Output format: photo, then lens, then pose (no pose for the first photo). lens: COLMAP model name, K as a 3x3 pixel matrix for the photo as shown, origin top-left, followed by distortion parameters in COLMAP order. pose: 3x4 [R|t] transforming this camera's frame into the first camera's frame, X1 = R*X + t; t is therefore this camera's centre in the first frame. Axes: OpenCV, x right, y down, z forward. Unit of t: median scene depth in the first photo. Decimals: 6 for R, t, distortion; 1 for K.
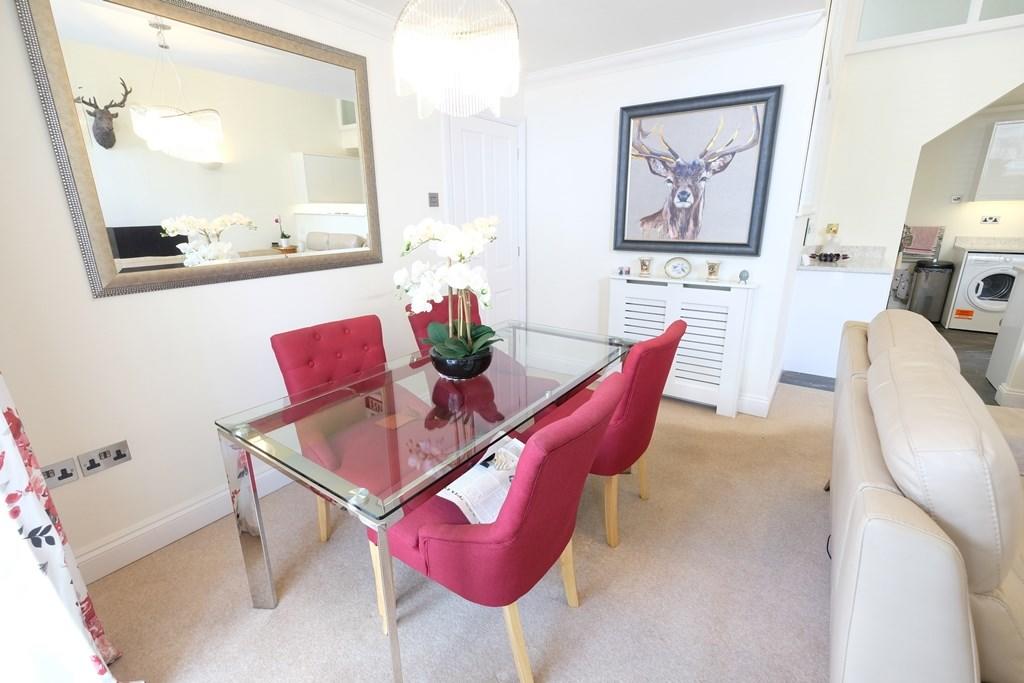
lens RADIAL K [[445.2, 0, 508.9], [0, 445.2, 336.6], [0, 0, 1]] dist [-0.002351, -0.000171]
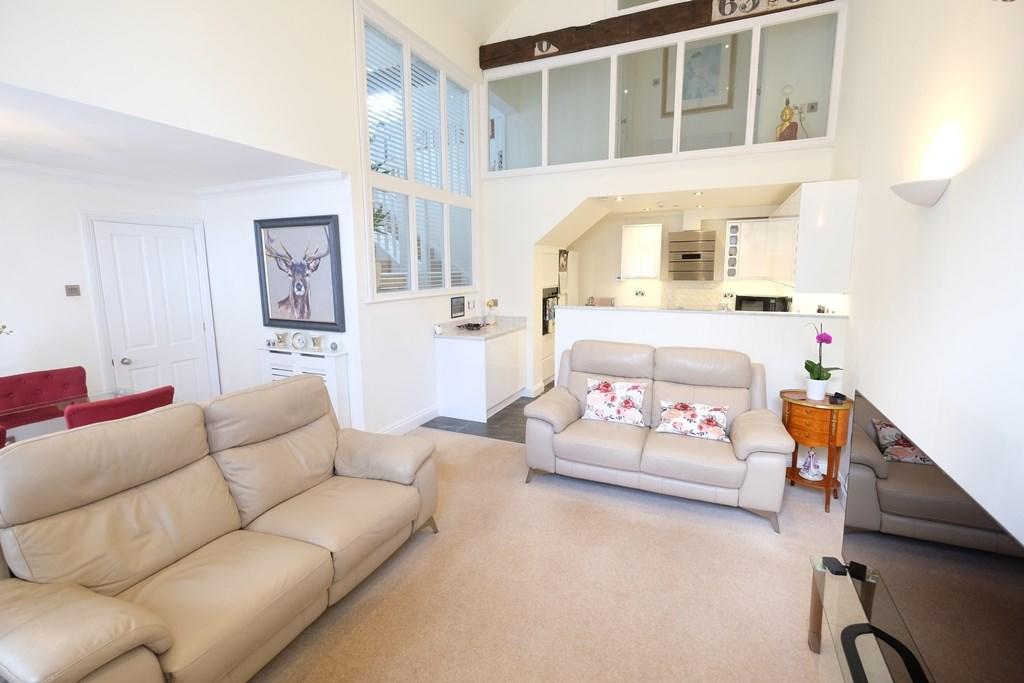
lens RADIAL K [[445.2, 0, 517.0], [0, 445.2, 335.2], [0, 0, 1]] dist [-0.002351, -0.000171]
pose [[0.980166, -0.022795, 0.196864, 0.749873], [0.047446, 0.991466, -0.121427, 0.016378], [-0.192416, 0.128359, 0.972882, -0.379495]]
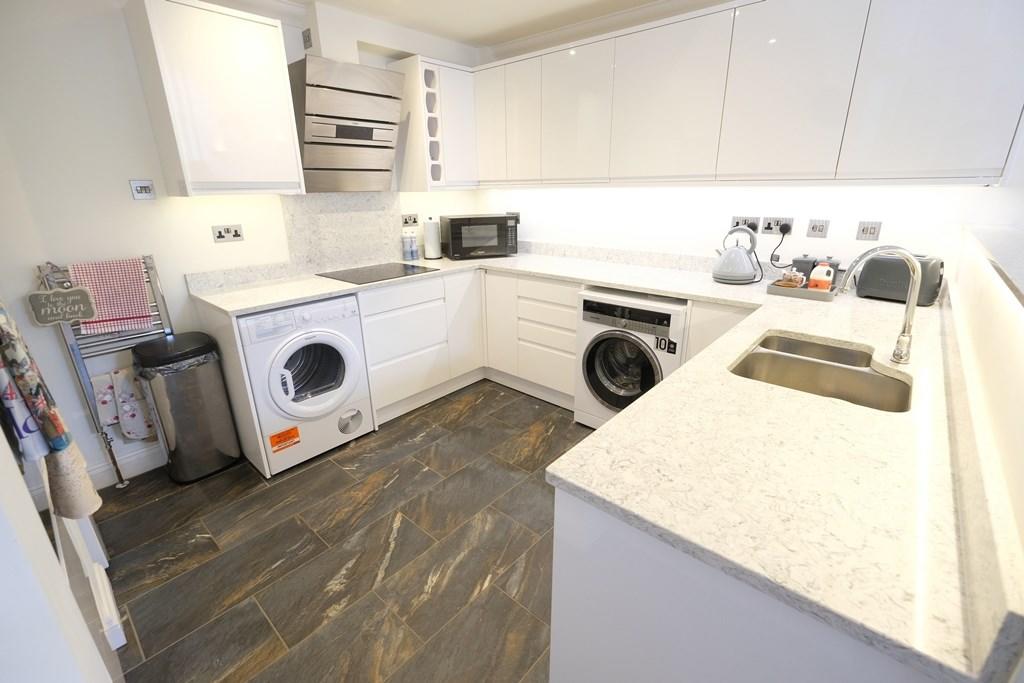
lens RADIAL K [[445.2, 0, 511.6], [0, 445.2, 338.9], [0, 0, 1]] dist [-0.002351, -0.000171]
pose [[0.108081, -0.309382, 0.944776, 1.036505], [0.285301, 0.920020, 0.268637, -0.330634], [-0.952324, 0.240511, 0.187704, 1.065630]]
